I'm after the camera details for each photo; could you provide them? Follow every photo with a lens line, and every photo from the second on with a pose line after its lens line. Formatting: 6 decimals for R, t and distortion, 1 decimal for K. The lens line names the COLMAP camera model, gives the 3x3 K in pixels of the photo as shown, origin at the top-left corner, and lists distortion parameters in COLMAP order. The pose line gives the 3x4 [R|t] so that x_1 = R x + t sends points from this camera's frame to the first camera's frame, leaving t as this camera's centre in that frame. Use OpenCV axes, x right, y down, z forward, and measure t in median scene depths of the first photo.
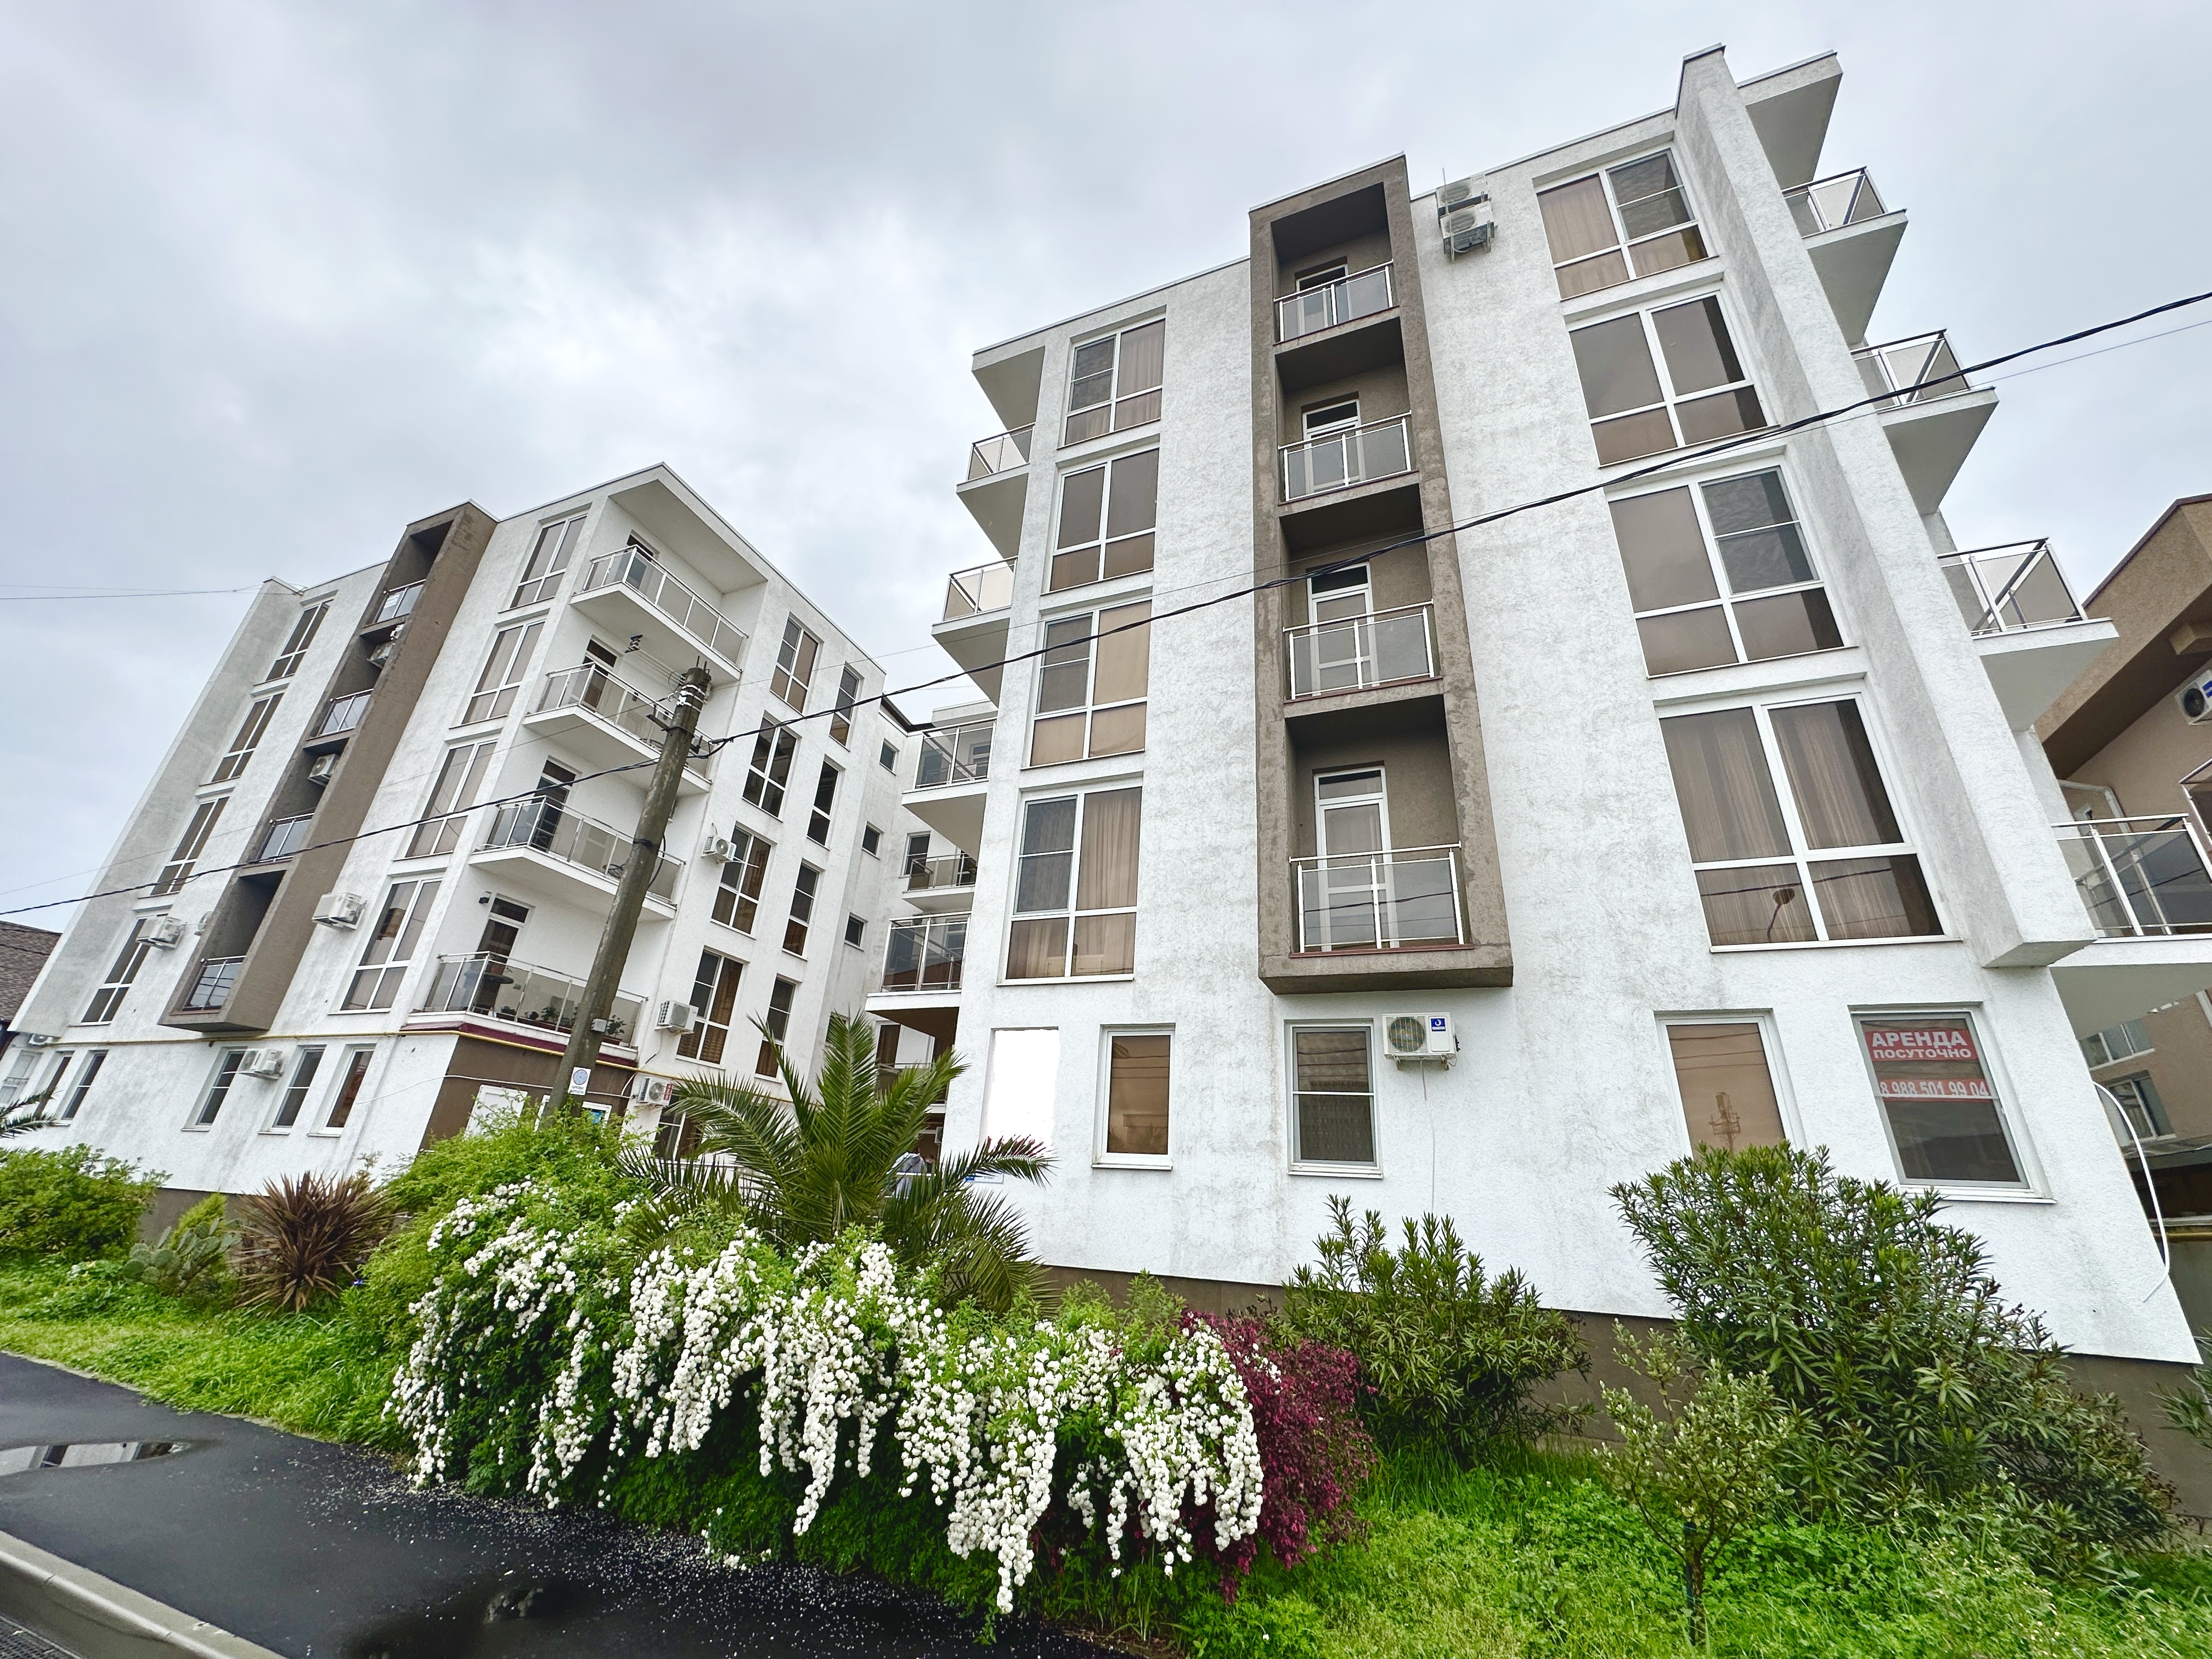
lens RADIAL K [[873.0, 0, 1104.7], [0, 873.0, 832.9], [0, 0, 1]] dist [-0.002204, 0.000474]
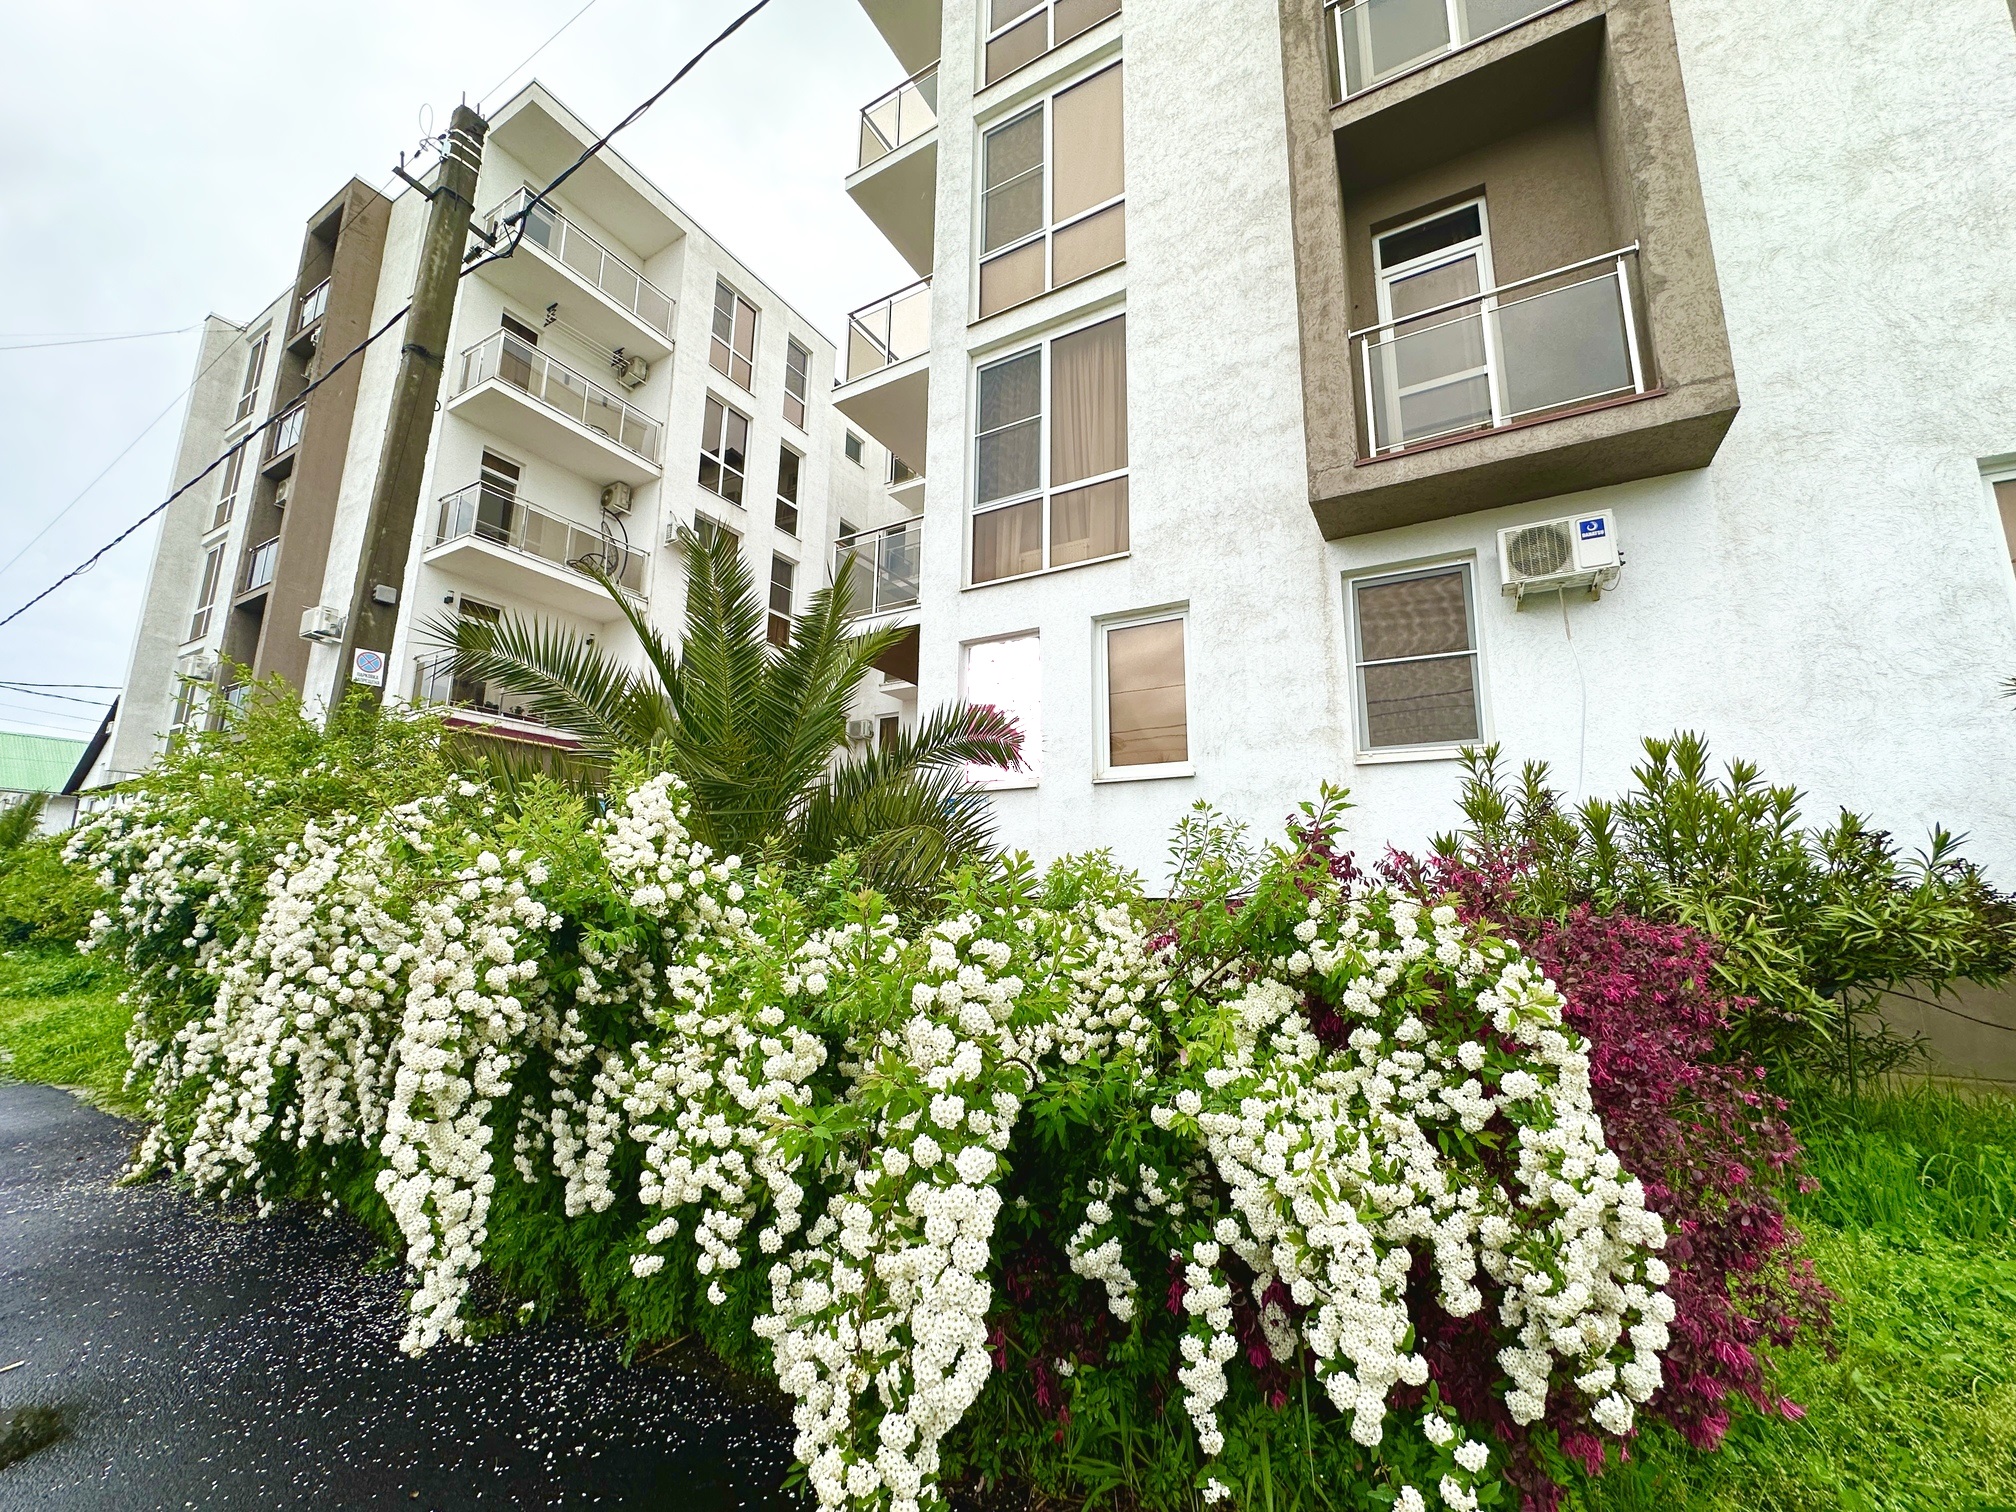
lens RADIAL K [[795.7, 0, 1009.0], [0, 795.7, 756.8], [0, 0, 1]] dist [-0.002204, 0.000474]
pose [[0.990730, -0.069845, -0.116512, -0.004556], [0.094883, 0.969597, 0.225566, 0.204469], [0.097215, -0.234530, 0.967236, 0.314953]]
